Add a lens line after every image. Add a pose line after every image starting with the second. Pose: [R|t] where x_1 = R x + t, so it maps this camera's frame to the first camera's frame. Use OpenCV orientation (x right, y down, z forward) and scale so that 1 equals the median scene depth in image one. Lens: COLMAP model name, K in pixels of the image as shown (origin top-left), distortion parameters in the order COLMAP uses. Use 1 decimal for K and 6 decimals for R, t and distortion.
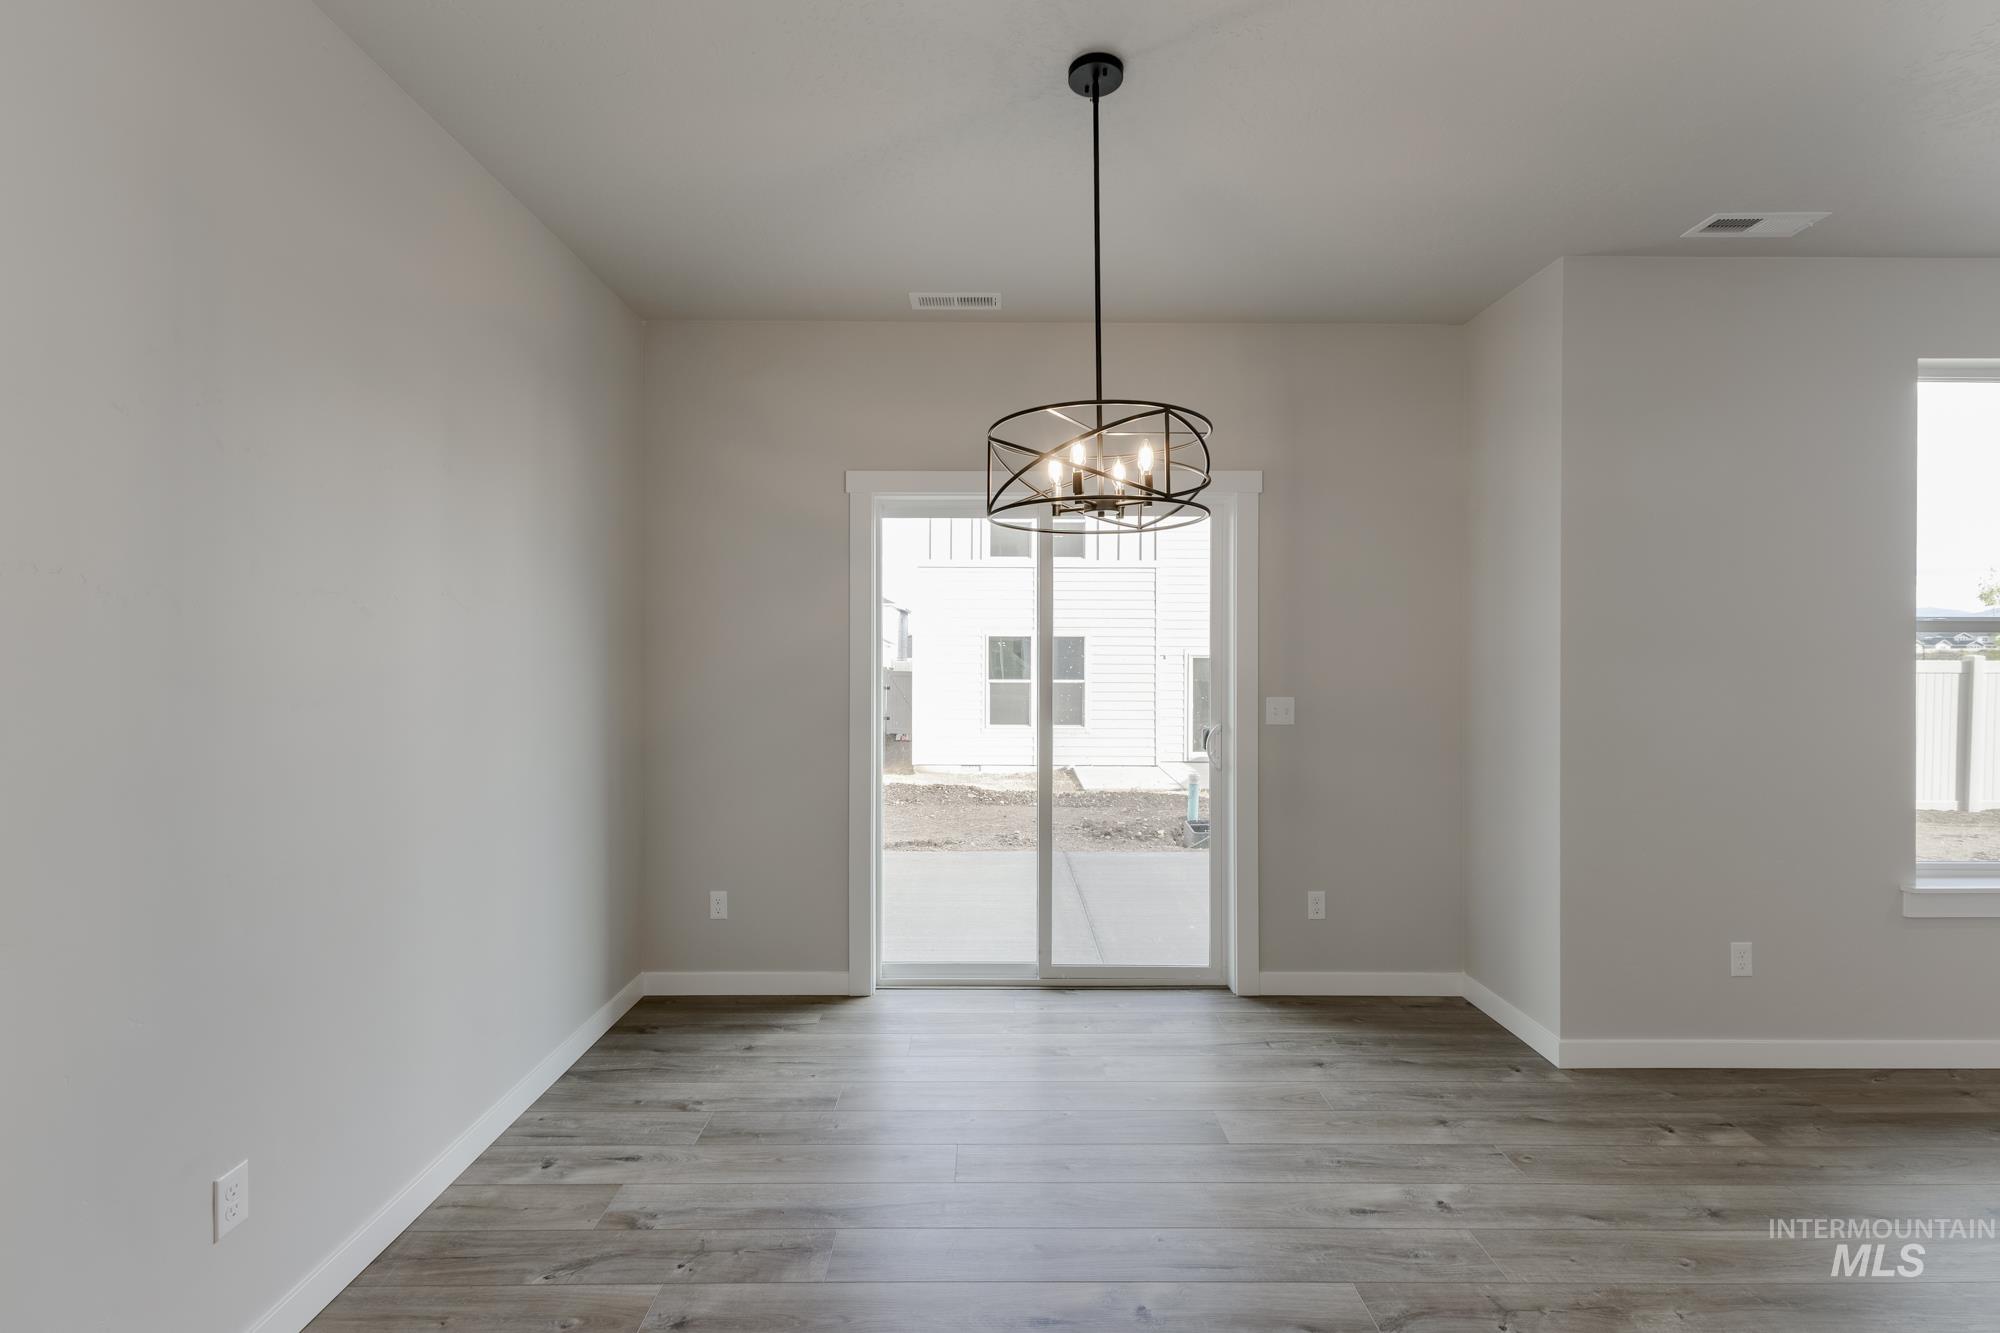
lens RADIAL K [[863.0, 0, 988.5], [0, 863.0, 664.8], [0, 0, 1]] dist [0.010058, -0.003621]
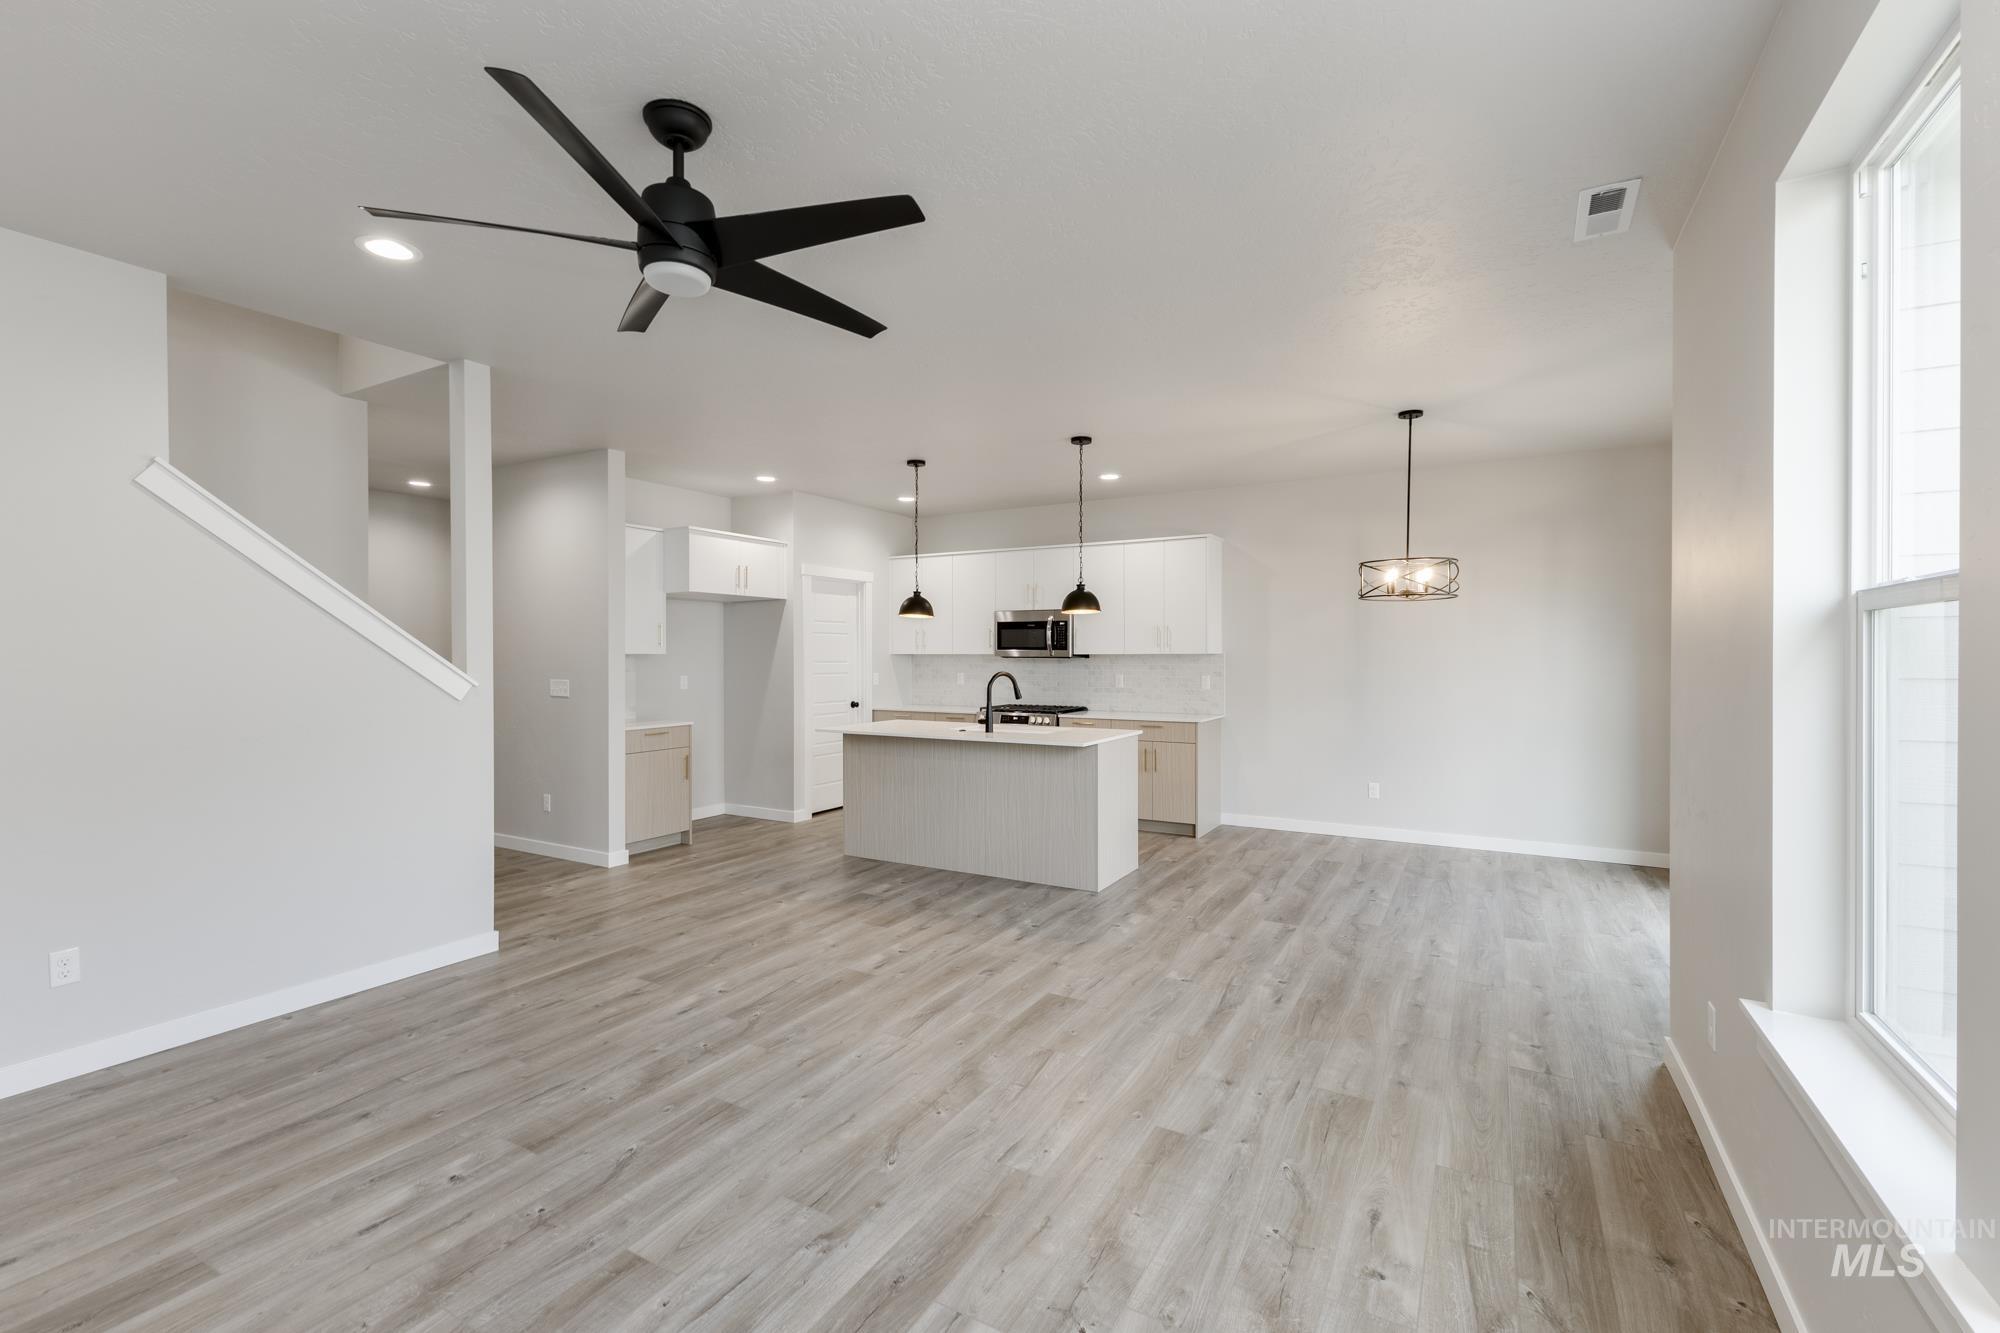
lens RADIAL K [[863.0, 0, 990.1], [0, 863.0, 661.2], [0, 0, 1]] dist [0.010058, -0.003621]
pose [[-0.507066, 0.006194, -0.861885, 1.900612], [-0.007798, 0.999900, 0.011773, -0.005723], [0.861872, 0.012690, -0.506968, 0.822437]]
